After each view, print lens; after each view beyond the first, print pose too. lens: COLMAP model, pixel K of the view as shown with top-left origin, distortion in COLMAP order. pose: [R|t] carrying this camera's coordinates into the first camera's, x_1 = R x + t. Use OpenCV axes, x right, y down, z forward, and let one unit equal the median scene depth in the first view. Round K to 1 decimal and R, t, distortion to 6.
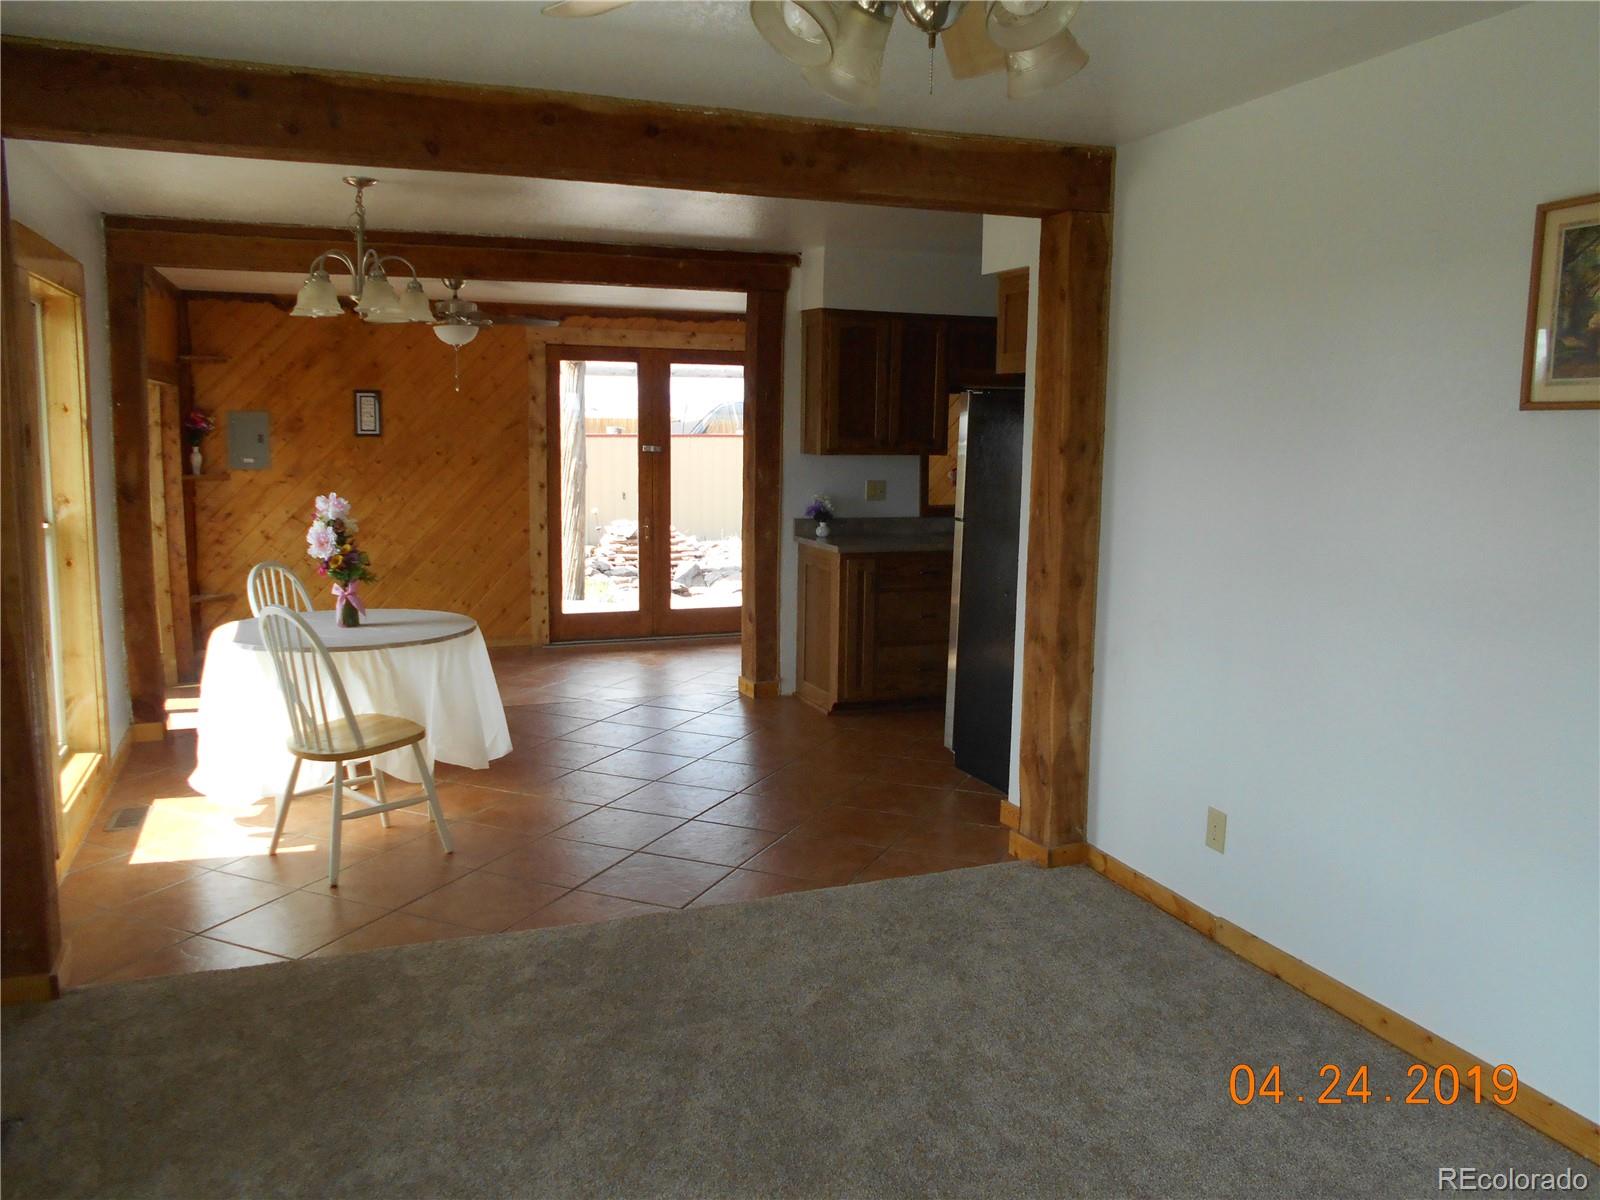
lens RADIAL K [[1265.0, 0, 787.7], [0, 1265.0, 590.0], [0, 0, 1]] dist [-0.016518, 0.060773]
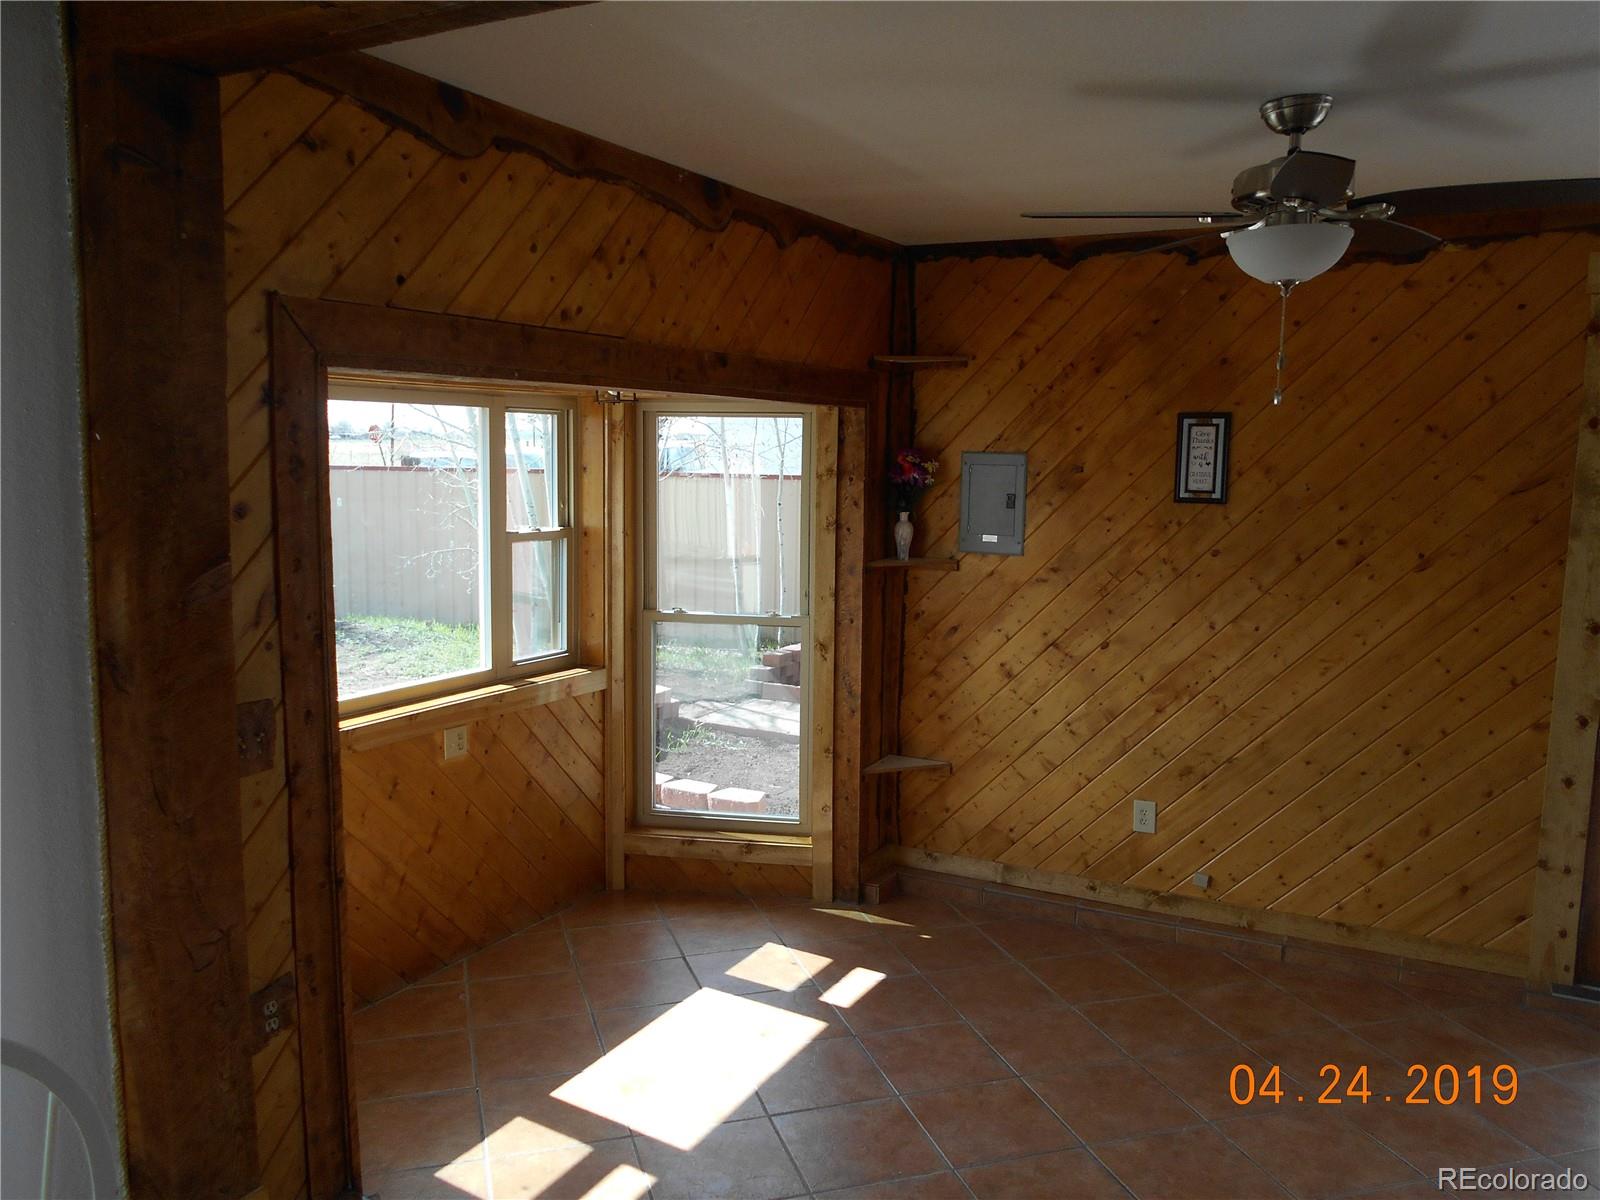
lens RADIAL K [[1265.0, 0, 788.4], [0, 1265.0, 602.5], [0, 0, 1]] dist [-0.016518, 0.060773]
pose [[0.665846, 0.095283, -0.739980, -0.062559], [-0.110277, 0.993487, 0.028697, -0.079371], [0.737894, 0.062495, 0.672017, 0.547143]]
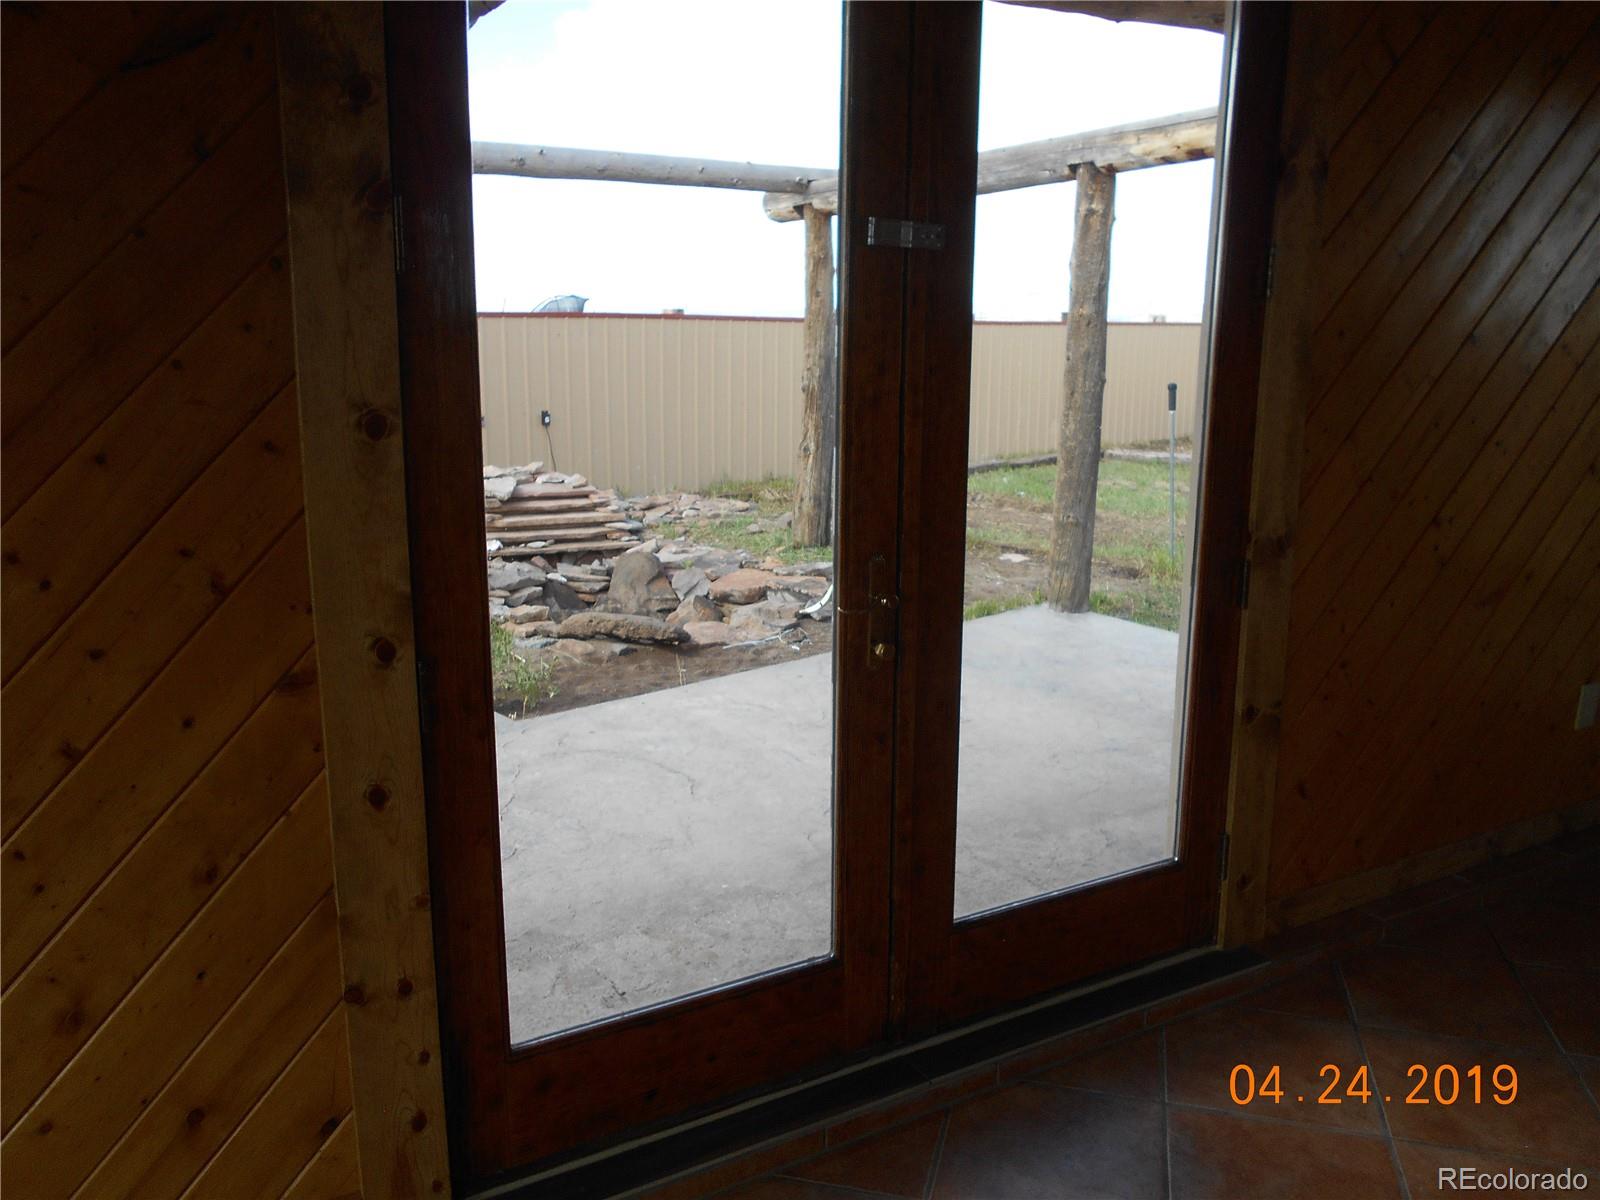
lens RADIAL K [[1296.7, 0, 808.3], [0, 1296.7, 599.4], [0, 0, 1]] dist [-0.027770, 0.002570]
pose [[0.985449, -0.034411, 0.166455, -0.179364], [0.019685, 0.995808, 0.089322, -0.079002], [-0.168831, -0.084745, 0.981995, 0.877581]]
